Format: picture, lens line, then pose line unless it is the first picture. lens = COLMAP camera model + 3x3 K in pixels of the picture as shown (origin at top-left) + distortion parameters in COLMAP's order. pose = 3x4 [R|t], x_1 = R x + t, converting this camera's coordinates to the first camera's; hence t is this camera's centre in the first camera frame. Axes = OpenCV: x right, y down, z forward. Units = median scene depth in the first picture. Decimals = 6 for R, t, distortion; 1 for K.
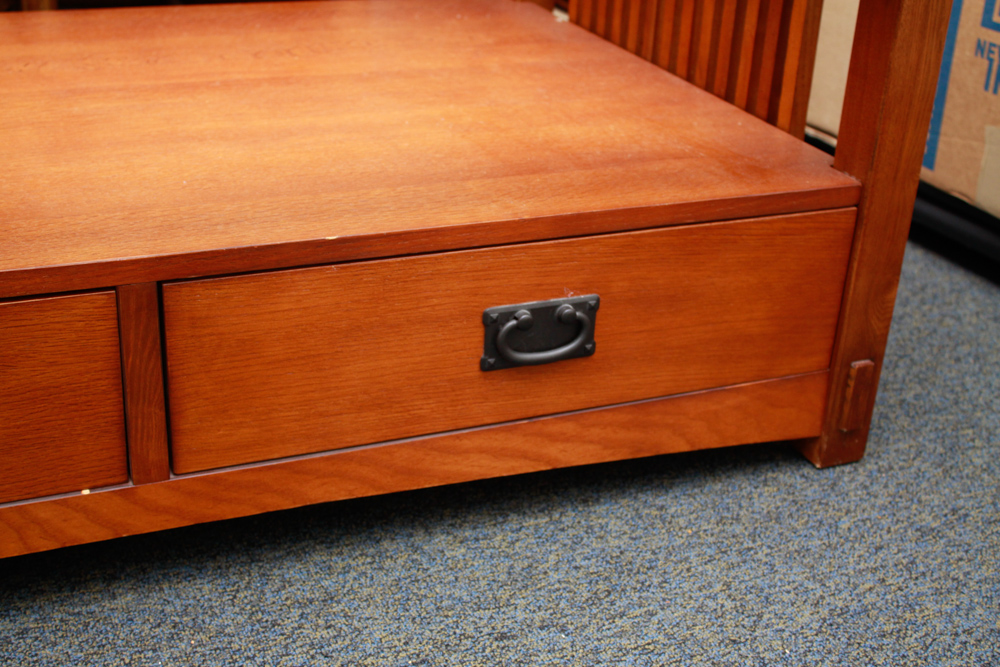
lens RADIAL K [[1383.6, 0, 494.3], [0, 1383.6, 332.5], [0, 0, 1]] dist [-0.037363, 0.000000]
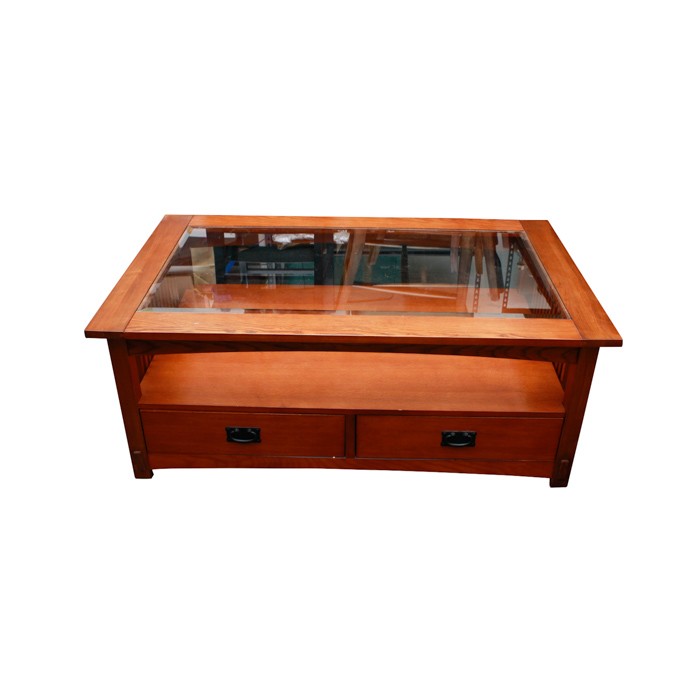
lens RADIAL K [[669.8, 0, 349.9], [0, 669.8, 348.7], [0, 0, 1]] dist [-0.082264, 0.000000]
pose [[0.905168, 0.177162, -0.386373, 0.409009], [-0.136253, 0.981968, 0.131052, -0.420971], [0.402623, -0.065980, 0.912985, -0.693846]]
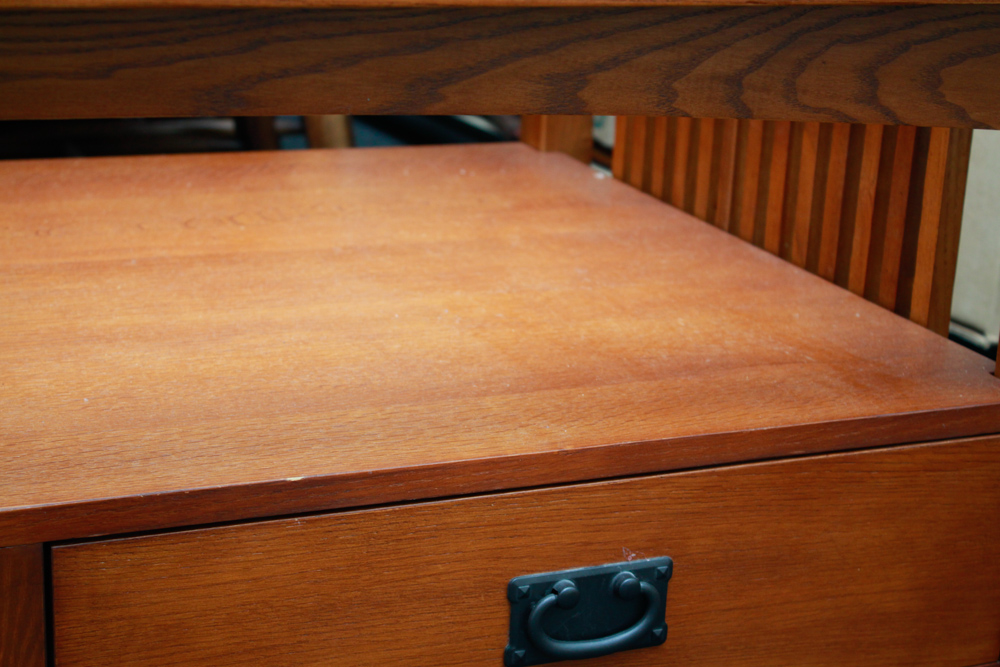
lens RADIAL K [[1866.0, 0, 501.9], [0, 1866.0, 336.2], [0, 0, 1]] dist [0.043494, 0.000000]
pose [[0.999985, -0.003709, 0.004095, -0.014344], [0.004237, 0.990479, -0.137598, -0.008150], [-0.003545, 0.137613, 0.990480, 0.041922]]
